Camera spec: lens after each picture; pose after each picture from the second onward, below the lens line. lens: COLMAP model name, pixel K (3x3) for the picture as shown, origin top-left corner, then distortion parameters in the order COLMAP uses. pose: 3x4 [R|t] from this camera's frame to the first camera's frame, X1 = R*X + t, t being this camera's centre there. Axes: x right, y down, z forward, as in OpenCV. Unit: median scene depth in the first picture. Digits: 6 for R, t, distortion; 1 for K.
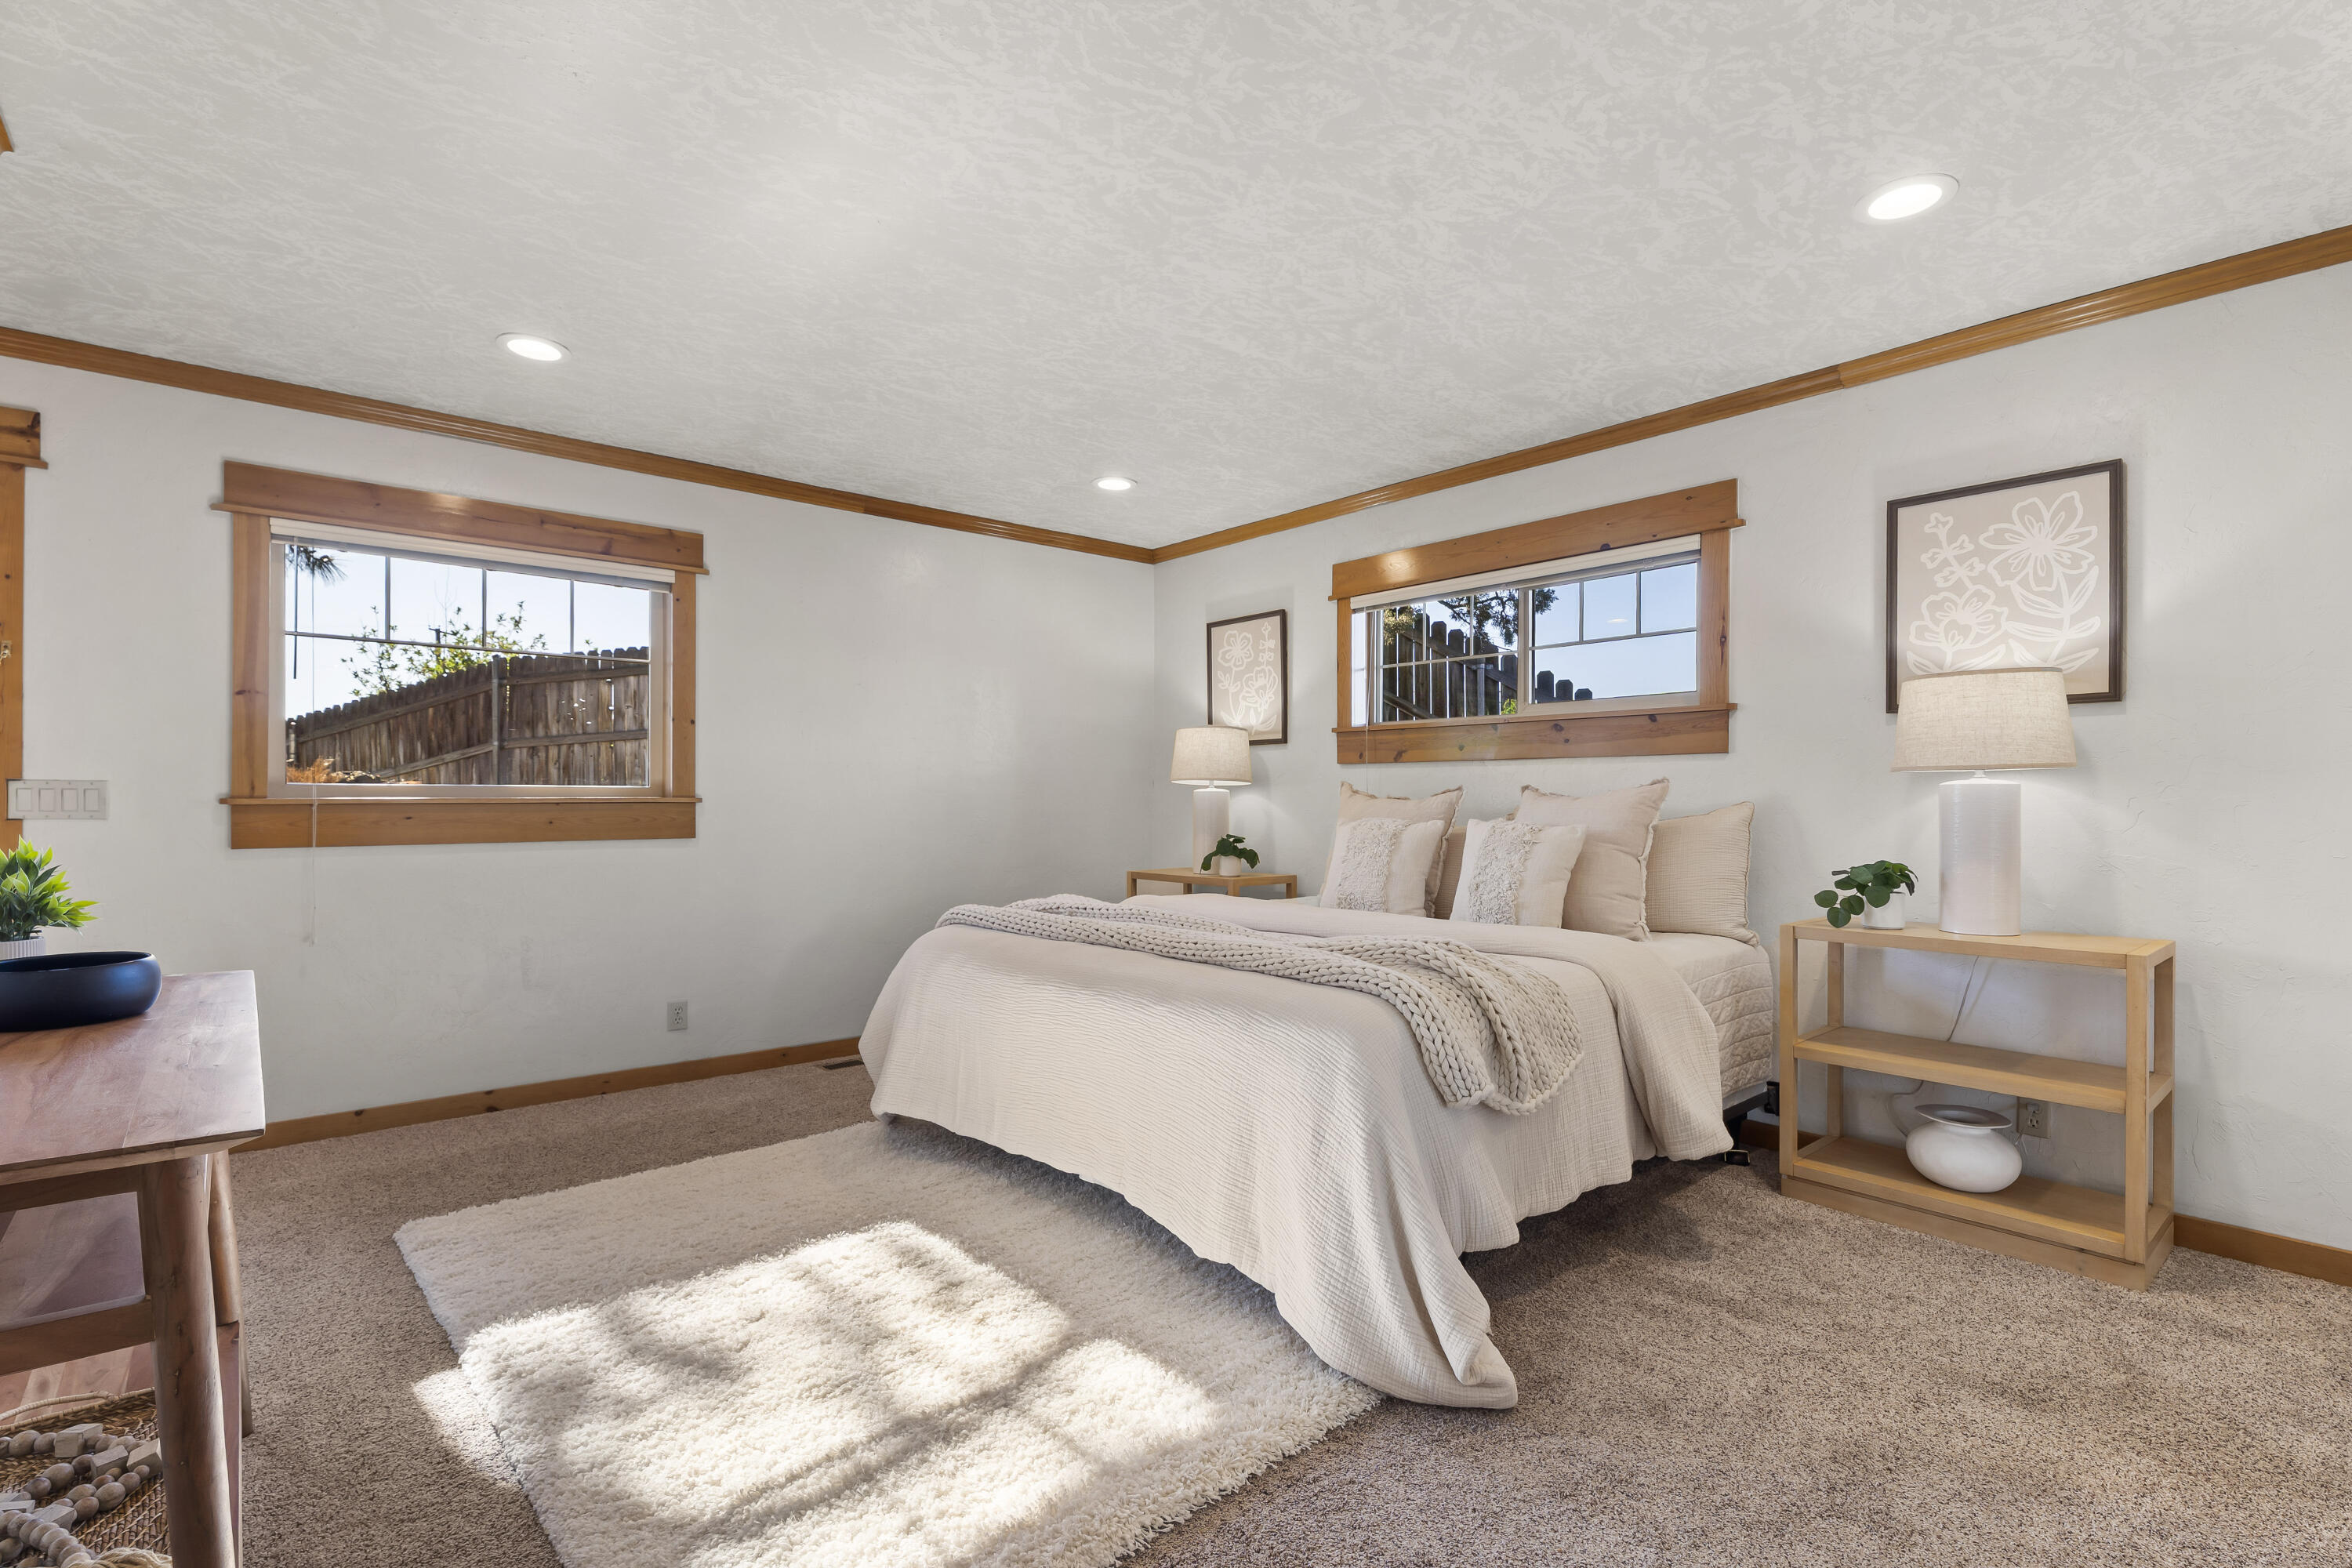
lens RADIAL K [[1062.3, 0, 1173.7], [0, 1062.3, 820.9], [0, 0, 1]] dist [0.014528, -0.005577]
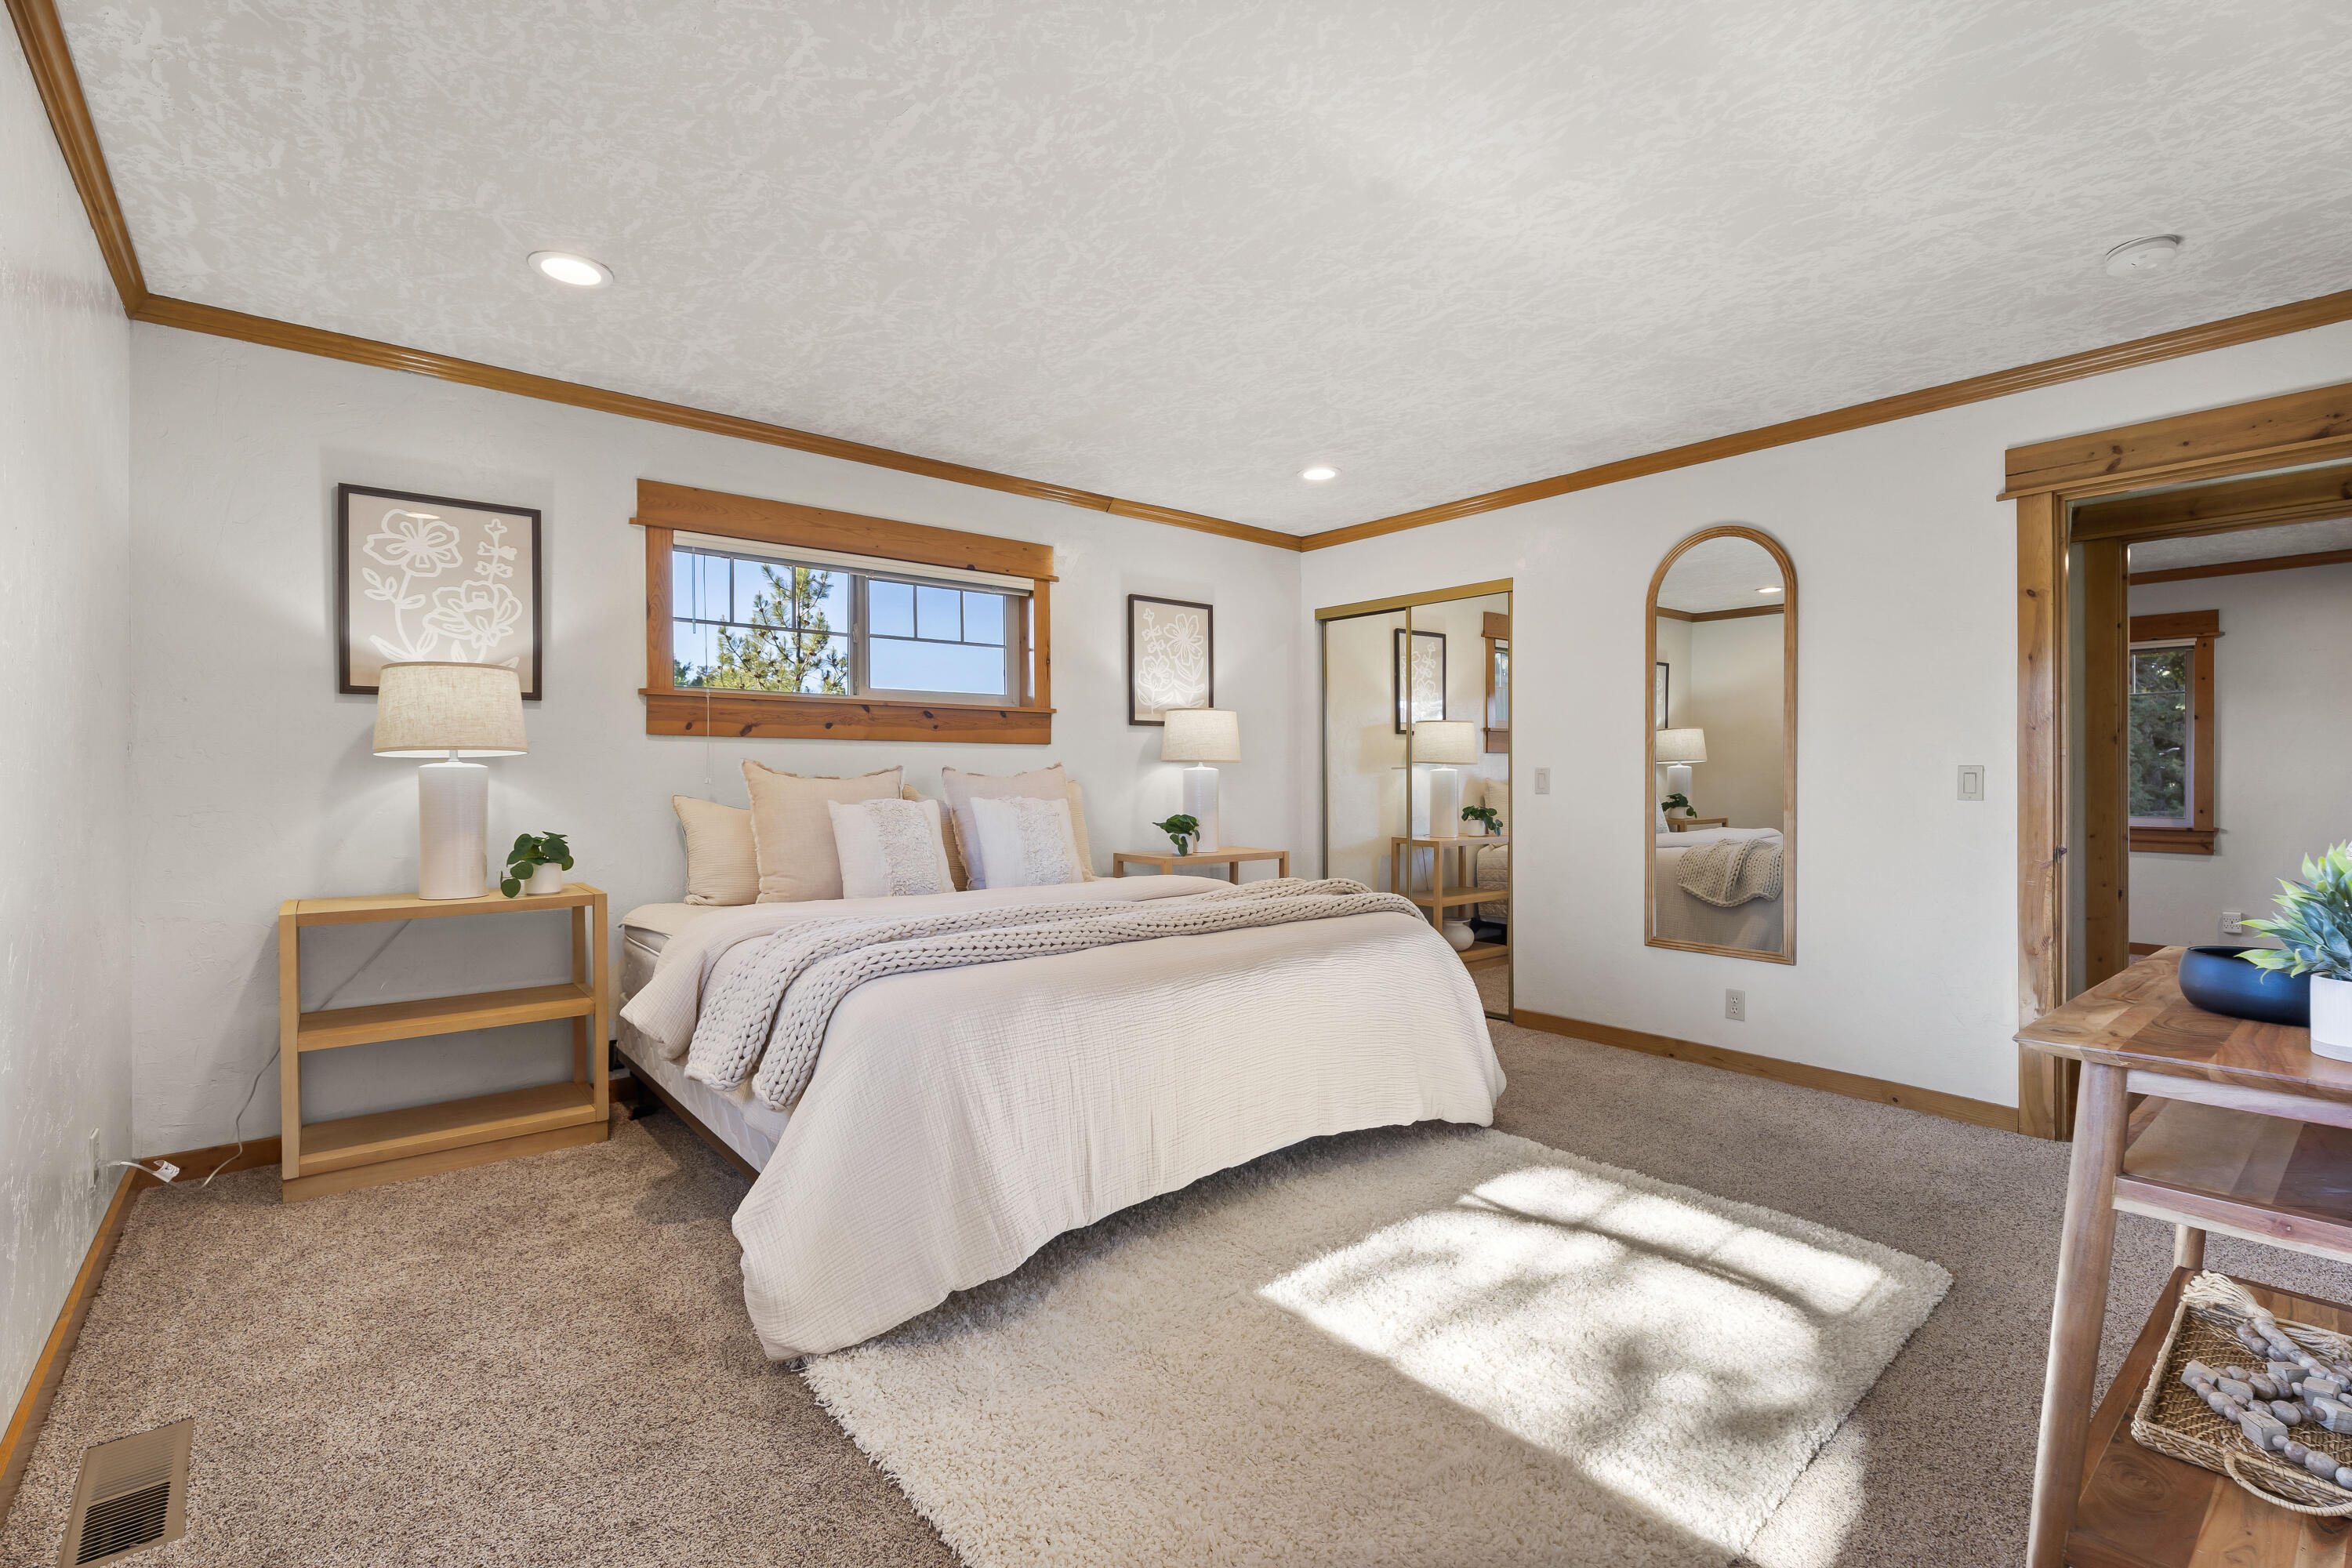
lens RADIAL K [[1062.3, 0, 1167.8], [0, 1062.3, 774.2], [0, 0, 1]] dist [0.014528, -0.005577]
pose [[0.025555, 0.004944, 0.999661, -0.795067], [0.026626, 0.999630, -0.005624, -0.013382], [-0.999319, 0.026761, 0.025414, 0.772316]]
